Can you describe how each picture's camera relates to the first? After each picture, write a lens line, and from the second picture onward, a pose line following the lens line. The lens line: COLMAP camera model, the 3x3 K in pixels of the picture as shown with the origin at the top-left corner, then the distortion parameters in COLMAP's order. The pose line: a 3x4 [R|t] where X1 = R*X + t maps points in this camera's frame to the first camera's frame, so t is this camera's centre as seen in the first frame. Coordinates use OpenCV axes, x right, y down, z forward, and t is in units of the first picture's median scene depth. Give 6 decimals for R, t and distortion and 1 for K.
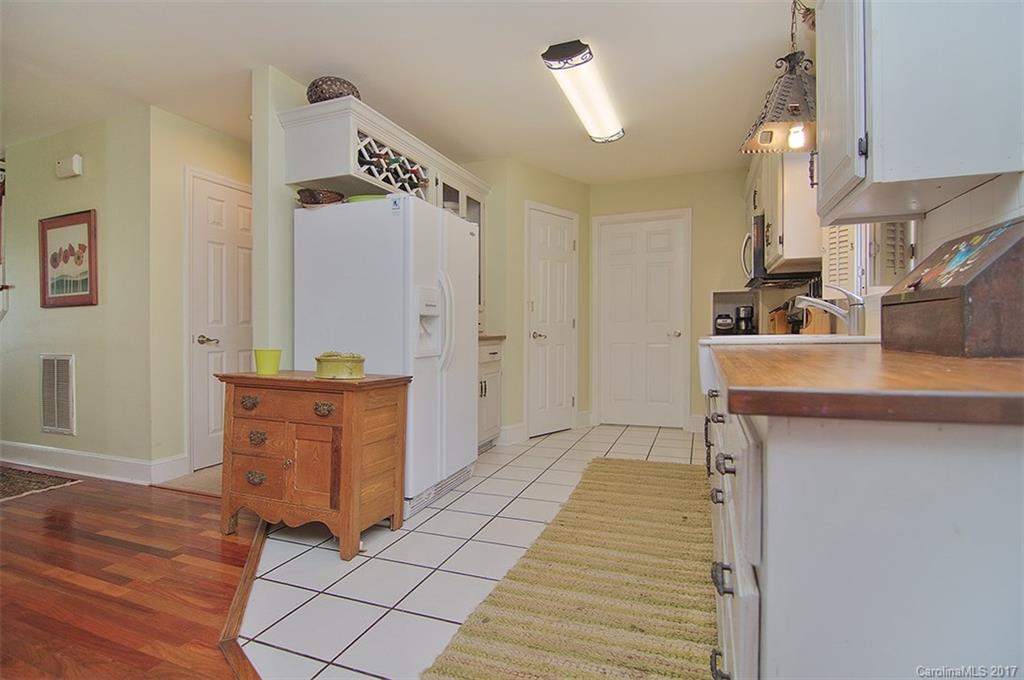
lens RADIAL K [[507.1, 0, 509.7], [0, 507.1, 328.9], [0, 0, 1]] dist [-0.002806, -0.000342]
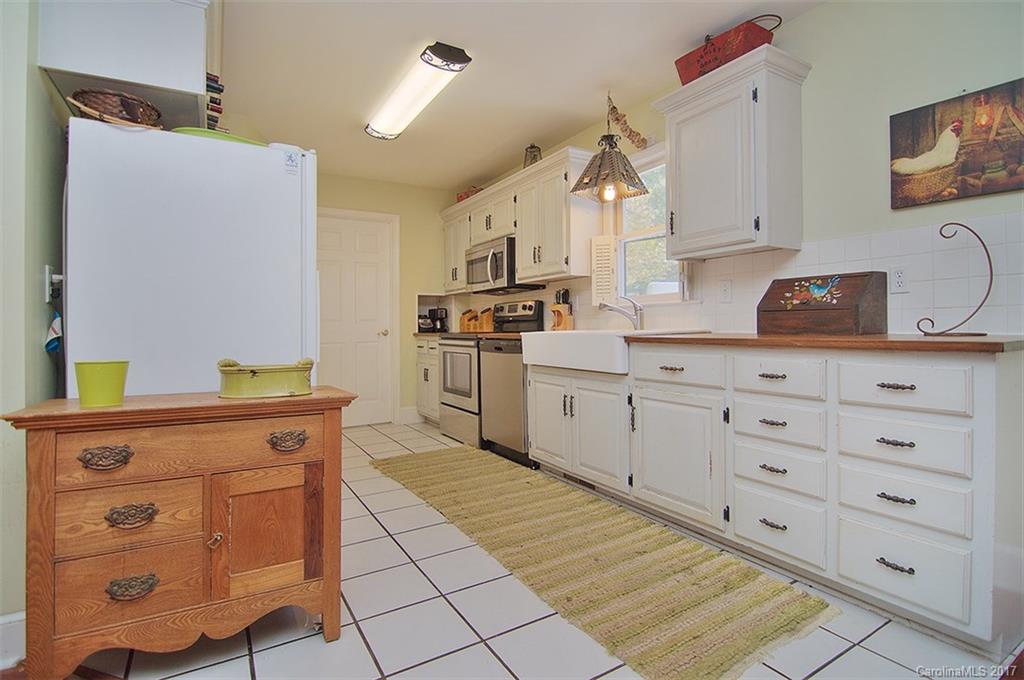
lens RADIAL K [[504.8, 0, 512.1], [0, 504.8, 324.2], [0, 0, 1]] dist [-0.014844, -0.001099]
pose [[0.610044, 0.004322, 0.792356, -0.648706], [0.005151, 0.999942, -0.009420, 0.006868], [-0.792351, 0.009828, 0.609986, 0.304933]]
